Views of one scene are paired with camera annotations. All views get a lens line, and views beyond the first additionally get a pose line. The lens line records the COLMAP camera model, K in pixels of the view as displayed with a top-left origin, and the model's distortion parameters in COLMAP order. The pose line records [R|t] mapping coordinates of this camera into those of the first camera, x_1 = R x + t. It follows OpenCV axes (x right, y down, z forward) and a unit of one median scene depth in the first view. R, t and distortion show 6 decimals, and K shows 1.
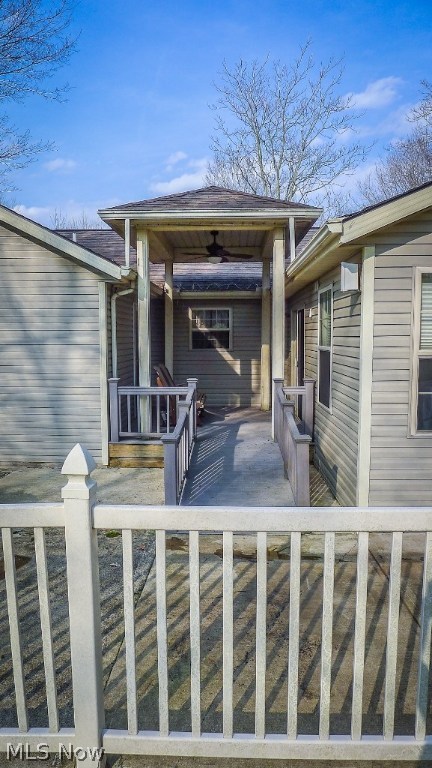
lens RADIAL K [[517.0, 0, 213.9], [0, 517.0, 383.8], [0, 0, 1]] dist [-0.006681, -0.002131]
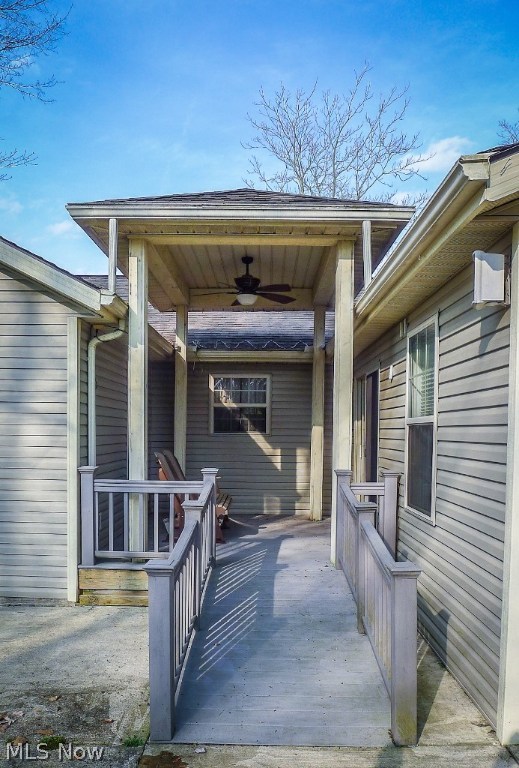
lens RADIAL K [[618.5, 0, 254.6], [0, 618.5, 462.0], [0, 0, 1]] dist [-0.026739, 0.007249]
pose [[0.999780, 0.013079, 0.016416, 0.001058], [-0.012336, 0.998928, -0.044611, 0.015754], [-0.016981, 0.044399, 0.998870, 0.227620]]
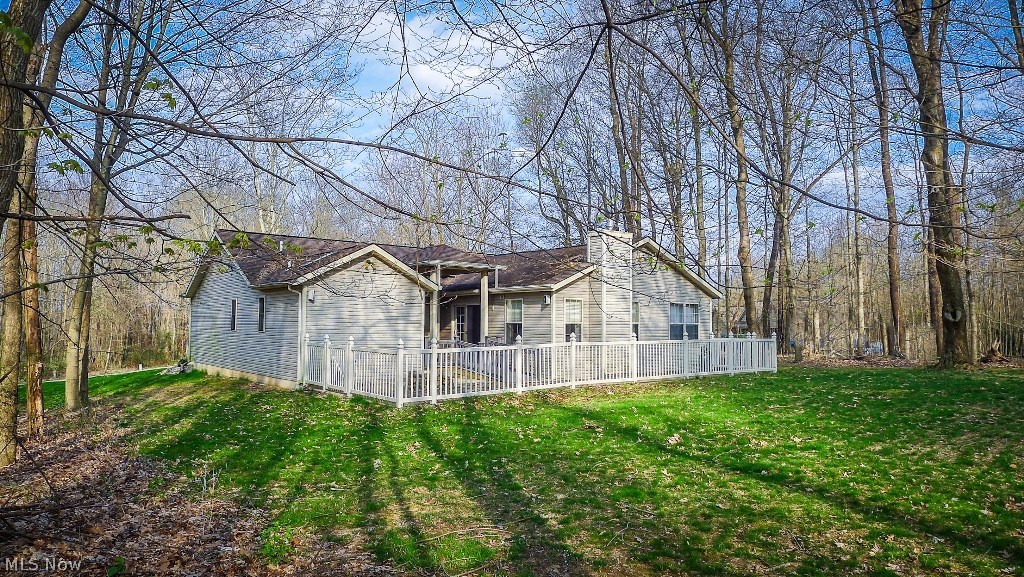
lens RADIAL K [[676.9, 0, 511.7], [0, 676.9, 291.6], [0, 0, 1]] dist [-0.044775, 0.000308]
pose [[0.752061, 0.041945, 0.657758, -1.763130], [0.050693, 0.991336, -0.121178, 0.161761], [-0.657142, 0.124476, 0.743418, -1.313485]]
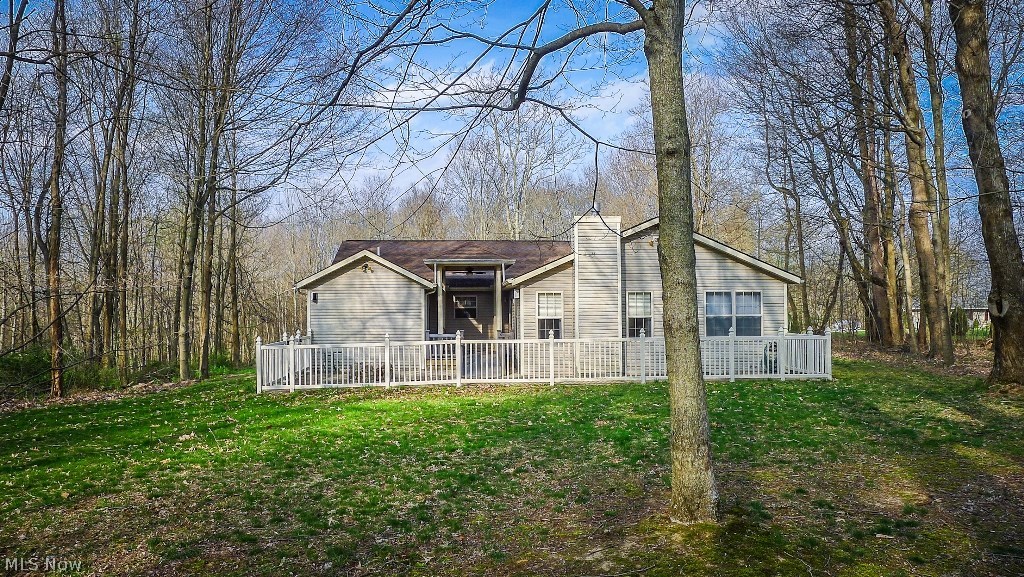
lens RADIAL K [[676.9, 0, 506.4], [0, 676.9, 286.7], [0, 0, 1]] dist [-0.044775, 0.000308]
pose [[0.995973, 0.002404, 0.089622, -0.112852], [0.008439, 0.992689, -0.120408, 0.161617], [-0.089257, 0.120679, 0.988671, -2.017018]]
